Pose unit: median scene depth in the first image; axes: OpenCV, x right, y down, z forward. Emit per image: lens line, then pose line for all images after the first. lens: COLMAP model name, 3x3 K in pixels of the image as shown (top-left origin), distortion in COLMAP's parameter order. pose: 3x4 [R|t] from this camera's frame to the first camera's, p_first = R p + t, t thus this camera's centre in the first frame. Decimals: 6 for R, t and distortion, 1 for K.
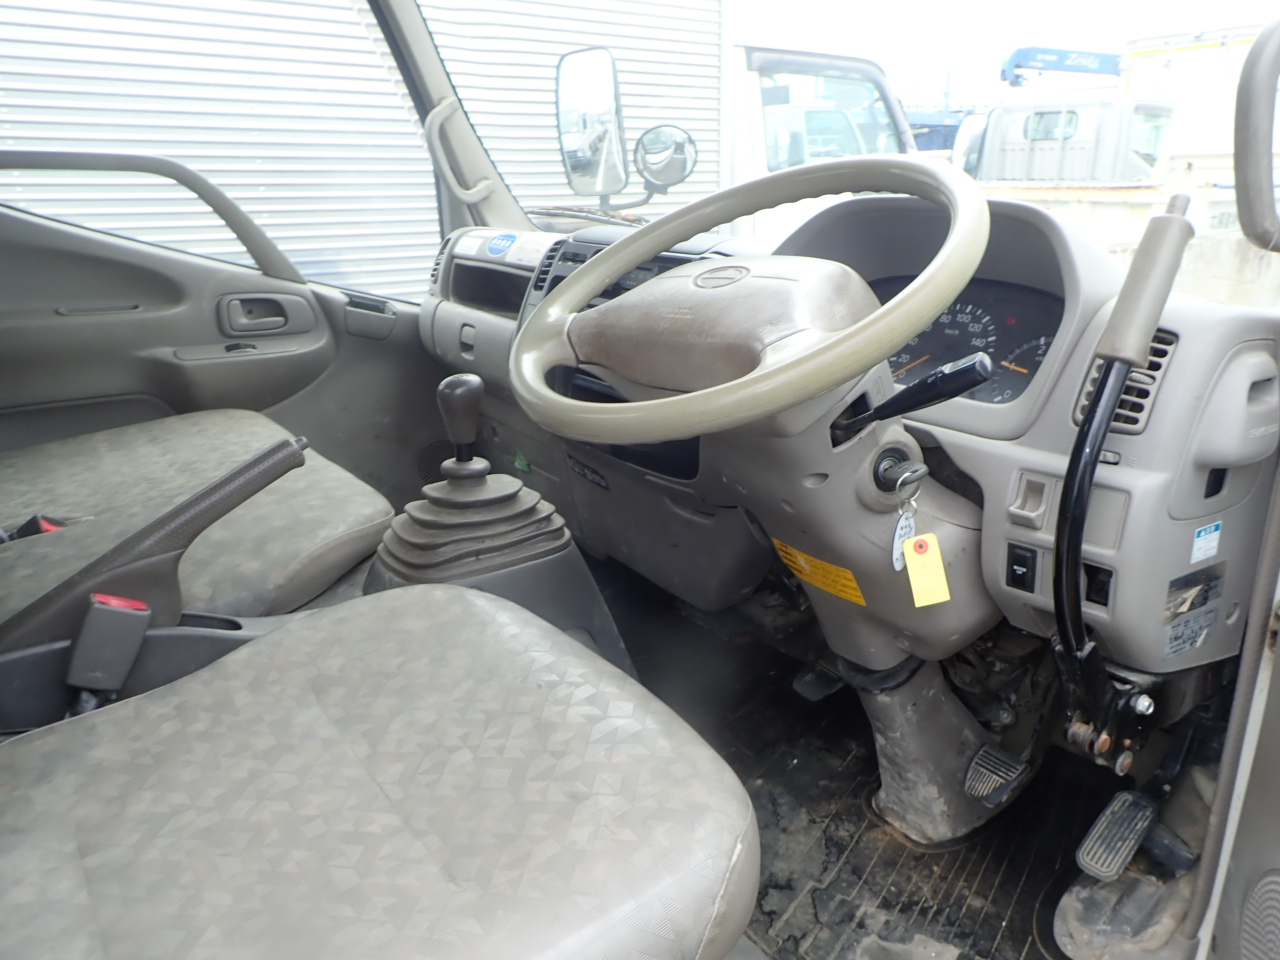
lens RADIAL K [[939.0, 0, 650.6], [0, 939.0, 480.2], [0, 0, 1]] dist [-0.012502, -0.014566]
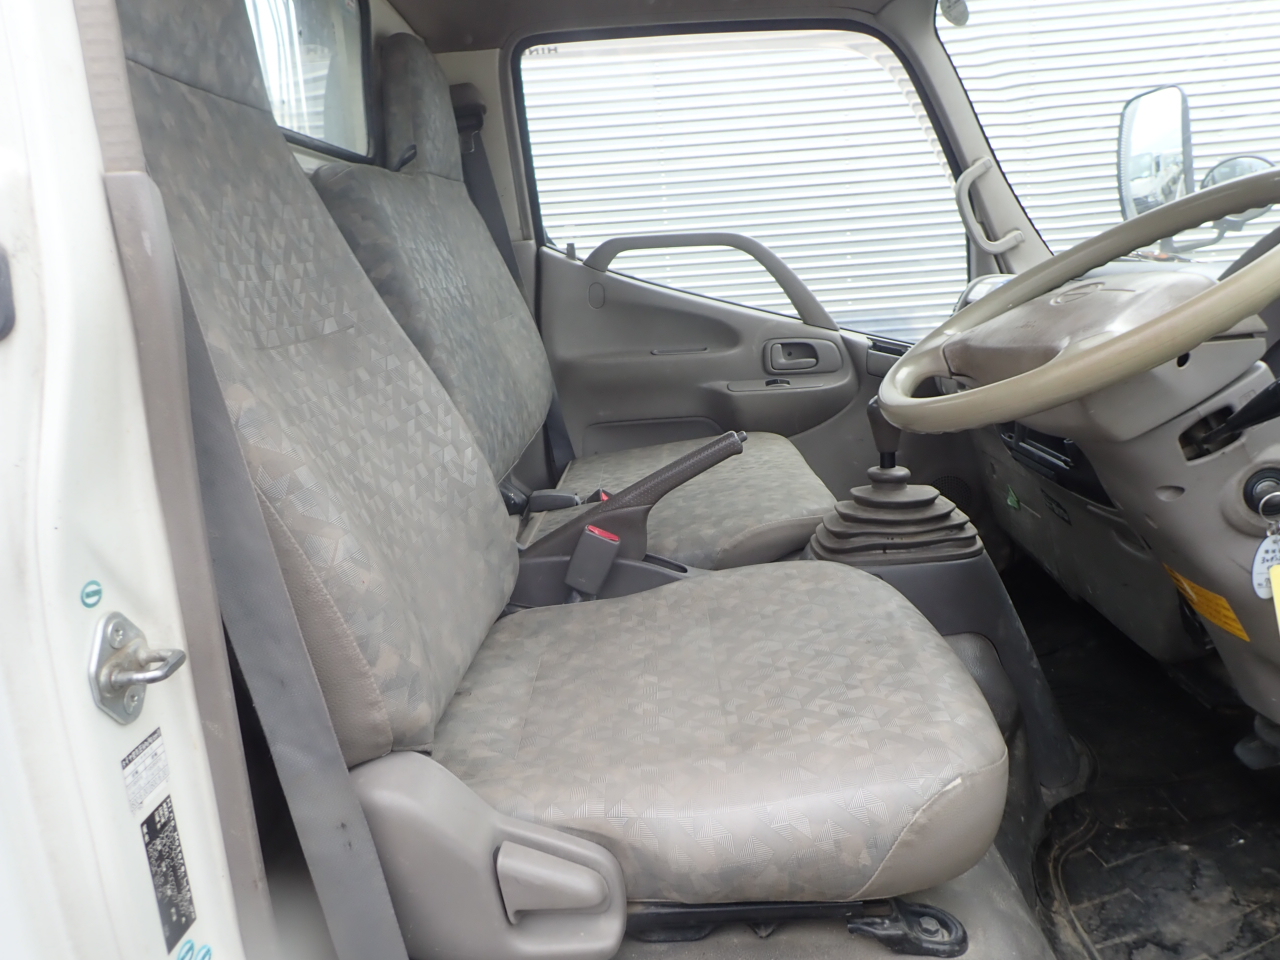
lens RADIAL K [[939.0, 0, 650.6], [0, 939.0, 480.2], [0, 0, 1]] dist [-0.012502, -0.014566]
pose [[0.798828, 0.074089, -0.596980, 0.279556], [-0.115623, 0.992793, -0.031505, 0.069451], [0.590344, 0.094191, 0.801637, -0.098383]]
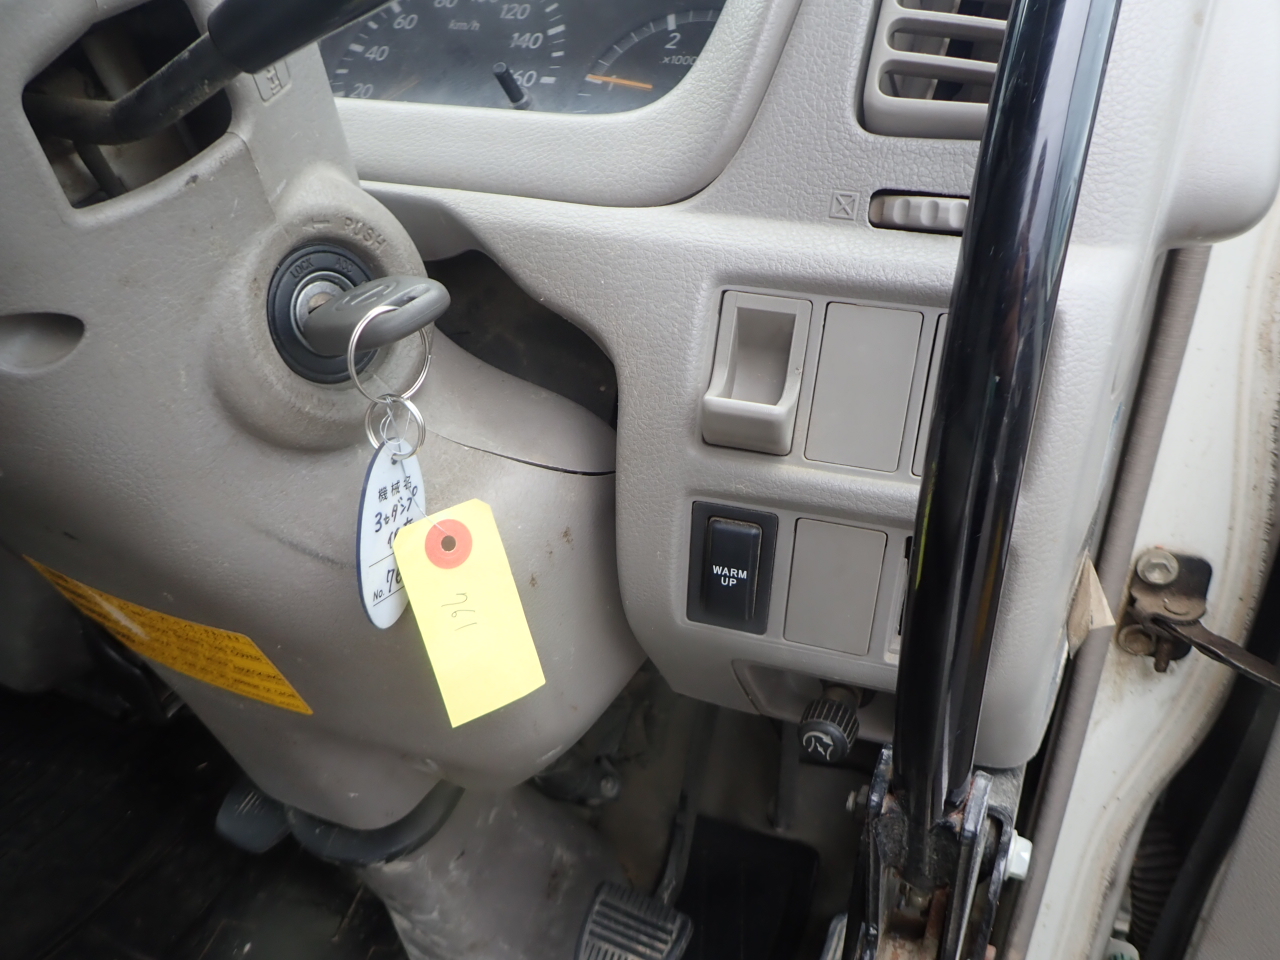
lens RADIAL K [[975.0, 0, 623.8], [0, 975.0, 516.1], [0, 0, 1]] dist [-0.001692, -0.002160]
pose [[0.884900, -0.117540, 0.450707, 0.166428], [0.078819, 0.991469, 0.103814, 0.027548], [-0.459064, -0.056341, 0.886615, 0.587221]]
